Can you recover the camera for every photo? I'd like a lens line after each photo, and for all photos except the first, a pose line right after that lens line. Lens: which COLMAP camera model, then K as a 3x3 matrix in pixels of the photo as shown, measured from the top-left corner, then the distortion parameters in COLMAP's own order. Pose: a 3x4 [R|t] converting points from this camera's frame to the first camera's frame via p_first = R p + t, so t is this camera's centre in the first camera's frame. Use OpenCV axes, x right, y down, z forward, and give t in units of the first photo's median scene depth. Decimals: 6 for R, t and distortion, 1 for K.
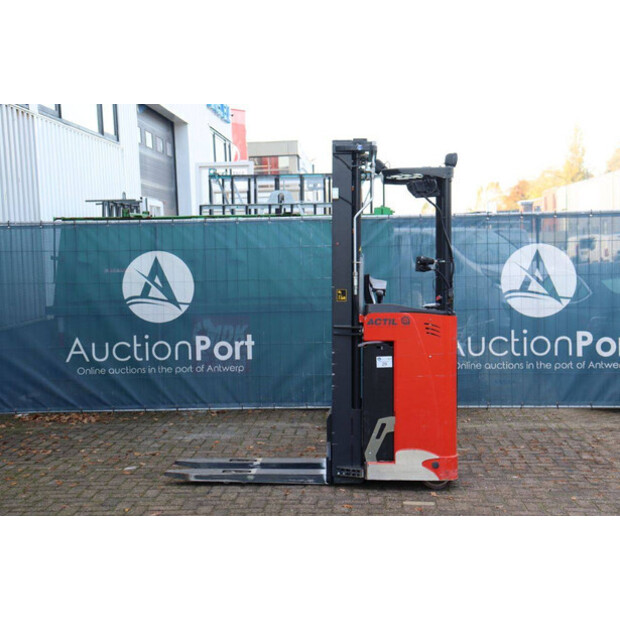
lens RADIAL K [[990.7, 0, 310.0], [0, 990.7, 310.0], [0, 0, 1]] dist [0.137420, 0.036572]
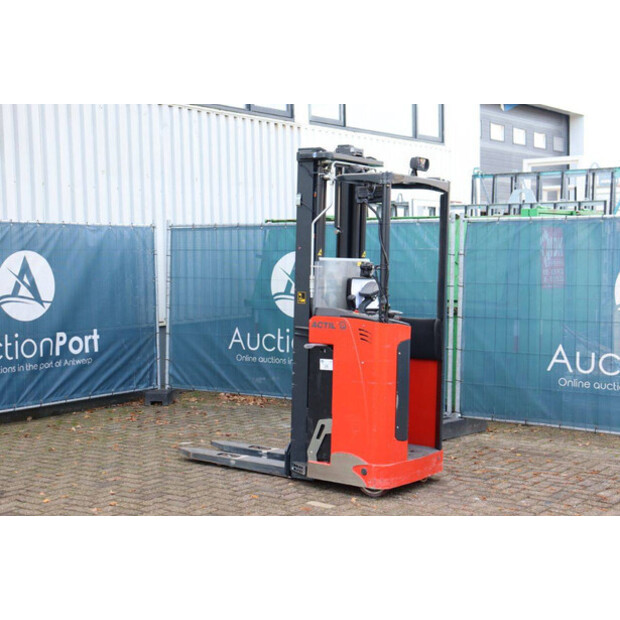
lens RADIAL K [[1021.4, 0, 312.5], [0, 1021.4, 307.2], [0, 0, 1]] dist [0.159582, 0.074095]
pose [[0.848057, 0.046833, -0.527831, 0.469154], [-0.046695, 0.998817, 0.013599, -0.015542], [0.527843, 0.013115, 0.849241, 0.074148]]
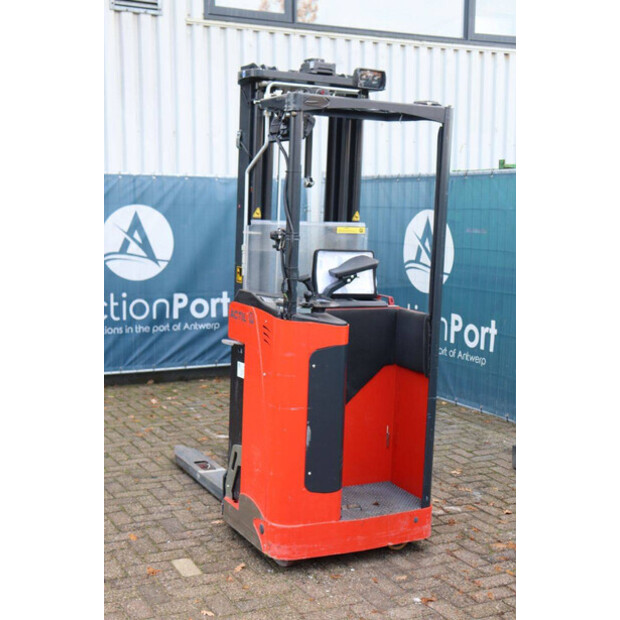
lens RADIAL K [[927.1, 0, 302.3], [0, 927.1, 312.3], [0, 0, 1]] dist [0.119809, -0.000087]
pose [[0.499699, 0.126901, -0.856853, 0.518021], [-0.073427, 0.991855, 0.104074, -0.049496], [0.863082, 0.010910, 0.504947, 0.526447]]
